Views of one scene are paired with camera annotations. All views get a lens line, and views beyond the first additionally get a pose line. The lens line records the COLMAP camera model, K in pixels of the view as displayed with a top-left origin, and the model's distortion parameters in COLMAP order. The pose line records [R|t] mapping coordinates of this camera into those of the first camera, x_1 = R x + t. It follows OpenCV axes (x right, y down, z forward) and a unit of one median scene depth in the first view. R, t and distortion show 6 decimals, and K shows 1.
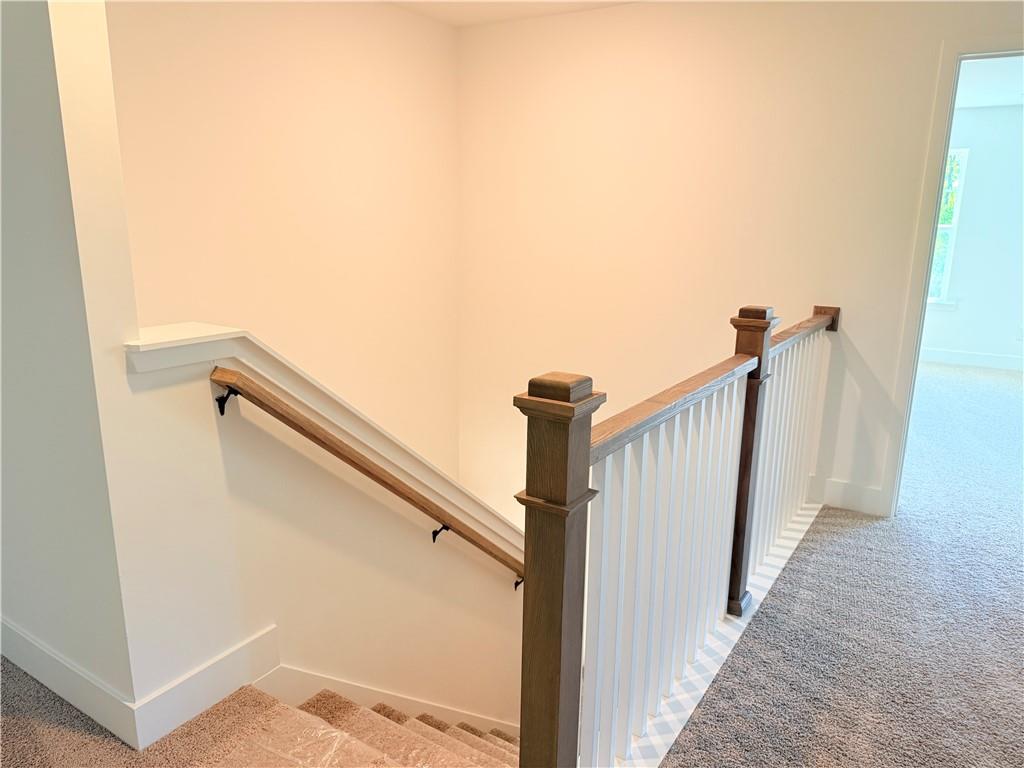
lens RADIAL K [[720.3, 0, 512.3], [0, 720.3, 386.6], [0, 0, 1]] dist [0.064681, -0.071732]
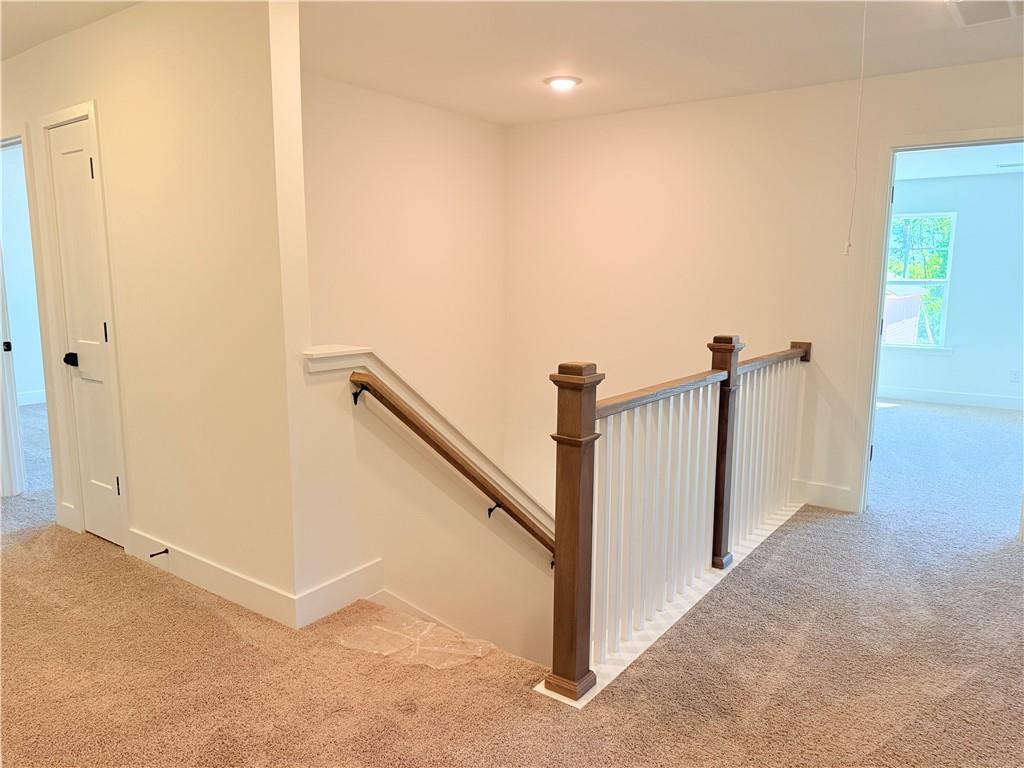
lens RADIAL K [[719.7, 0, 508.8], [0, 719.7, 382.8], [0, 0, 1]] dist [0.100893, -0.144063]
pose [[0.998433, 0.000369, -0.055960, 0.000068], [-0.005149, 0.996342, -0.085300, 0.101139], [0.055724, 0.085454, 0.994783, -0.395546]]
